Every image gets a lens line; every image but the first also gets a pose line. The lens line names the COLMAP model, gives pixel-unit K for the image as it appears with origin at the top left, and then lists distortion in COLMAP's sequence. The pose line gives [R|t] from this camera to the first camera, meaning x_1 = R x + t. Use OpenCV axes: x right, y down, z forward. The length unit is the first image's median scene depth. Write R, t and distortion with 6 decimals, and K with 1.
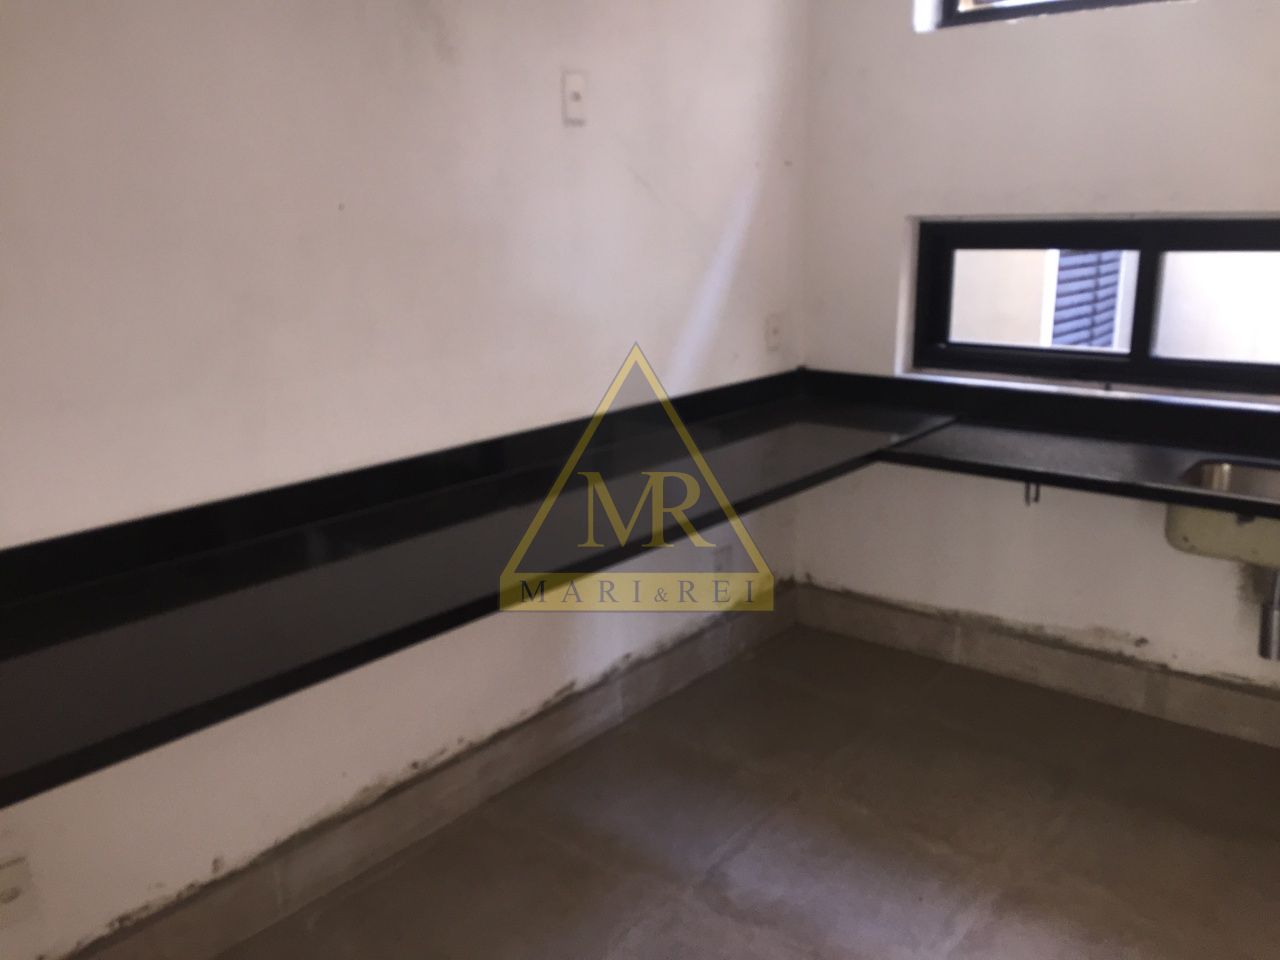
lens RADIAL K [[1098.2, 0, 640.7], [0, 1098.2, 483.2], [0, 0, 1]] dist [0.067506, -0.095634]
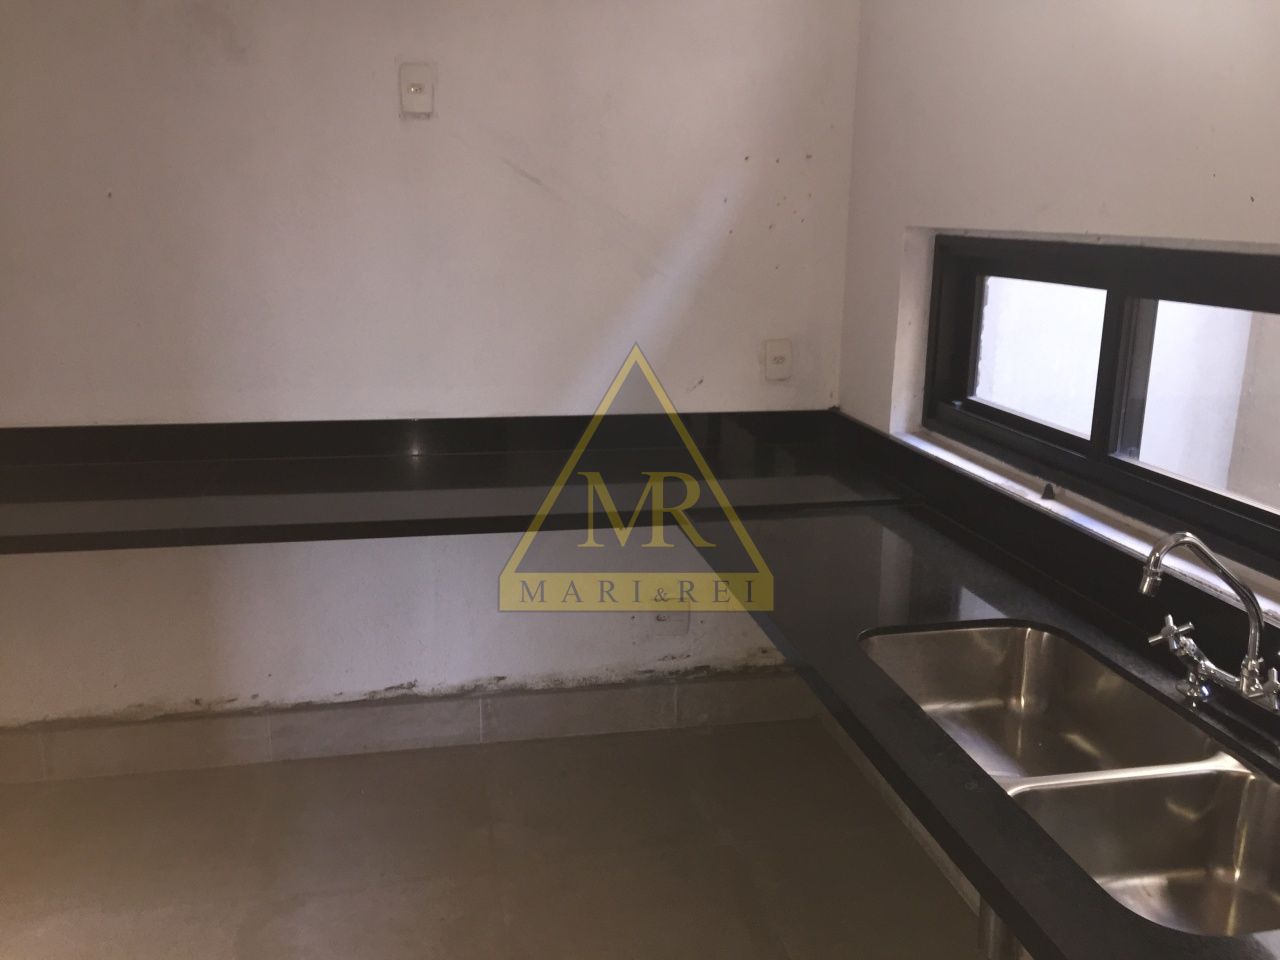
lens RADIAL K [[1098.2, 0, 640.0], [0, 1098.2, 475.6], [0, 0, 1]] dist [0.067506, -0.095634]
pose [[0.755804, 0.179103, -0.629827, 0.675995], [-0.179935, 0.981645, 0.063224, -0.100084], [0.629590, 0.065543, 0.774158, 0.348641]]
